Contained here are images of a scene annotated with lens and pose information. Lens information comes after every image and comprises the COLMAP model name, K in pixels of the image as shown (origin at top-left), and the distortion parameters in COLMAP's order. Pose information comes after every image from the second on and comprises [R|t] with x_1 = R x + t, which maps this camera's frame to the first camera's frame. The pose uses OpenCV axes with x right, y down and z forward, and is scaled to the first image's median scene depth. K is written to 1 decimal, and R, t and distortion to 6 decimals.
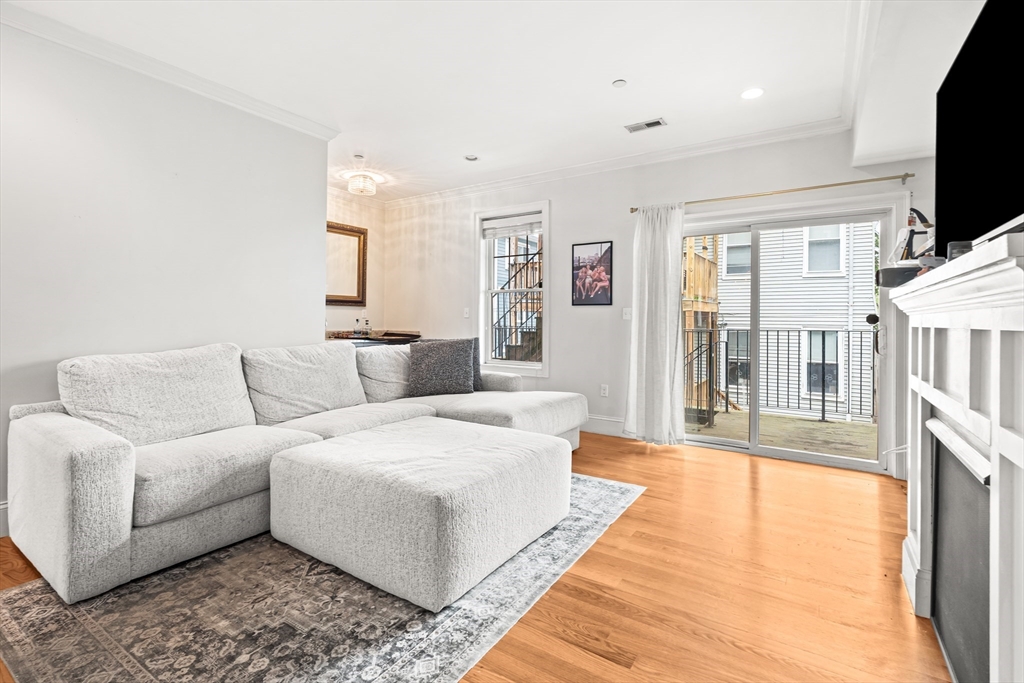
lens RADIAL K [[472.1, 0, 511.8], [0, 472.1, 320.9], [0, 0, 1]] dist [-0.000363, -0.000025]
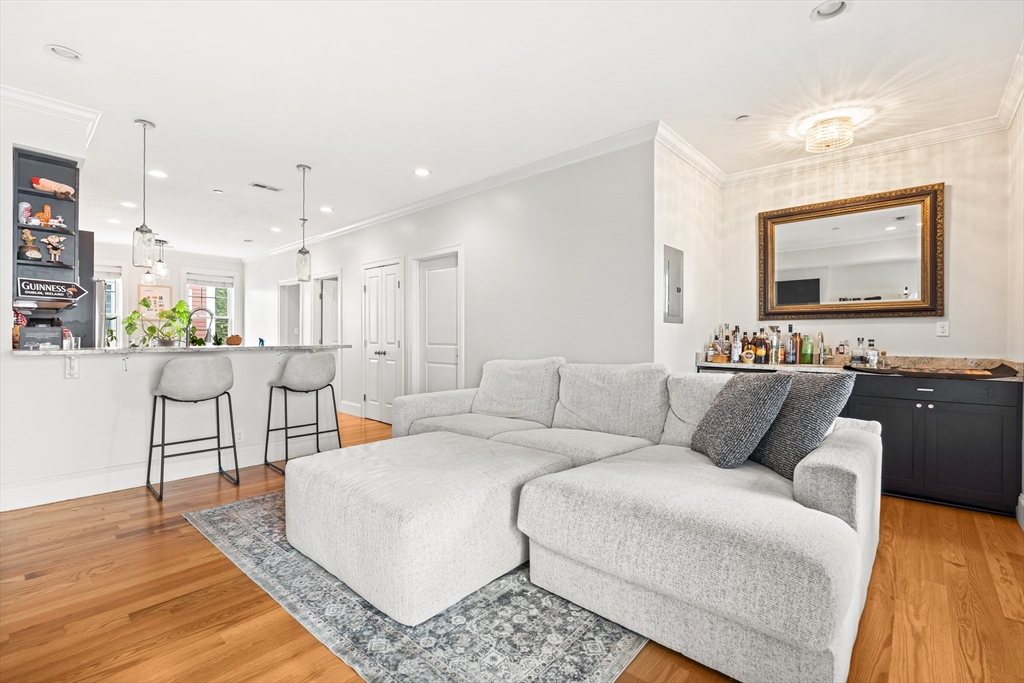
lens RADIAL K [[463.5, 0, 512.0], [0, 463.5, 341.5], [0, 0, 1]] dist [-0.000458, -0.000064]
pose [[-0.158716, 0.001969, -0.987322, 0.871299], [-0.003470, 0.999991, 0.002552, 0.001831], [0.987318, 0.003831, -0.158707, 1.465865]]
